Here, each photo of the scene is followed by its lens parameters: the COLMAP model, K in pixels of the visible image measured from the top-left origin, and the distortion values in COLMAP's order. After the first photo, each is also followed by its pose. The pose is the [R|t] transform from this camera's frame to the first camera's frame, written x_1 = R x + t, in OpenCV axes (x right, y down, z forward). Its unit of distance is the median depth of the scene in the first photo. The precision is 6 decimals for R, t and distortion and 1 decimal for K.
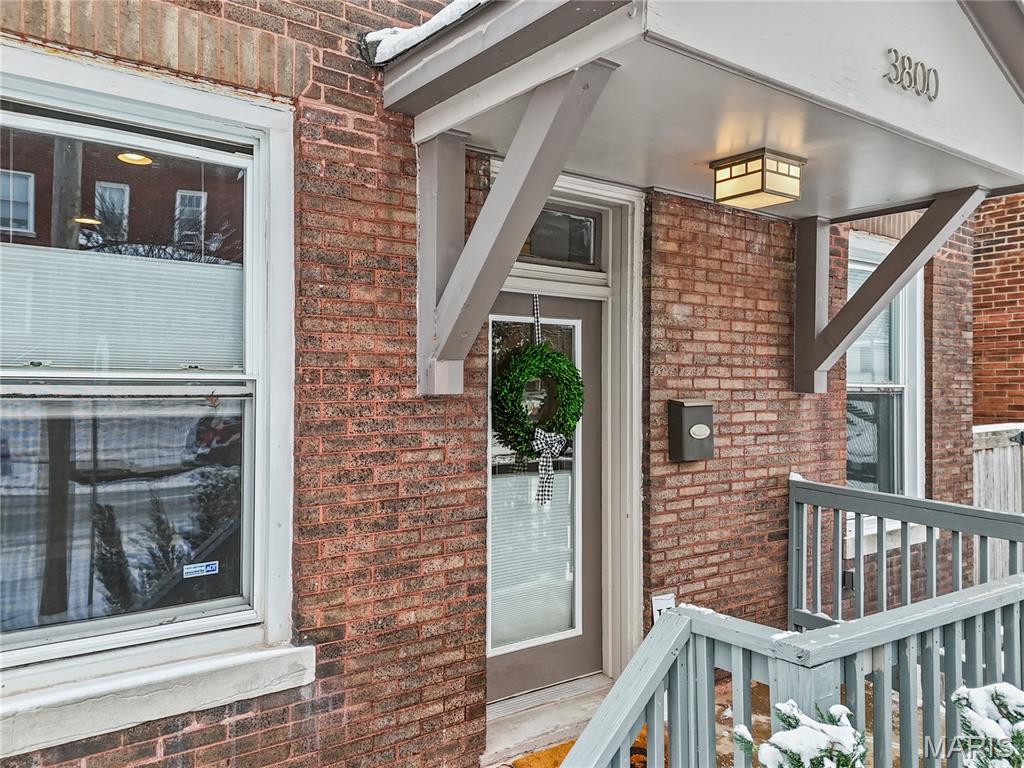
lens RADIAL K [[778.8, 0, 512.4], [0, 778.8, 383.8], [0, 0, 1]] dist [0.067665, -0.033262]
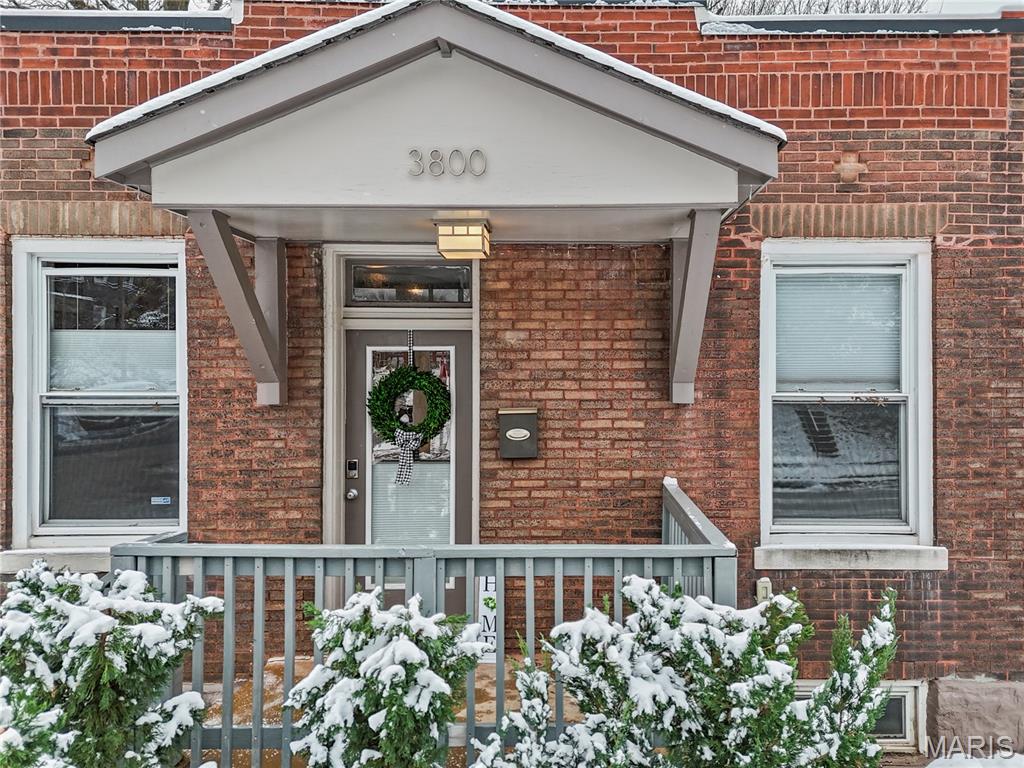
lens RADIAL K [[778.8, 0, 519.2], [0, 778.8, 383.6], [0, 0, 1]] dist [0.067665, -0.033262]
pose [[0.810749, -0.010801, -0.585295, 0.919696], [0.007757, 0.999940, -0.007707, -0.008845], [0.585343, 0.001708, 0.810784, 0.012275]]
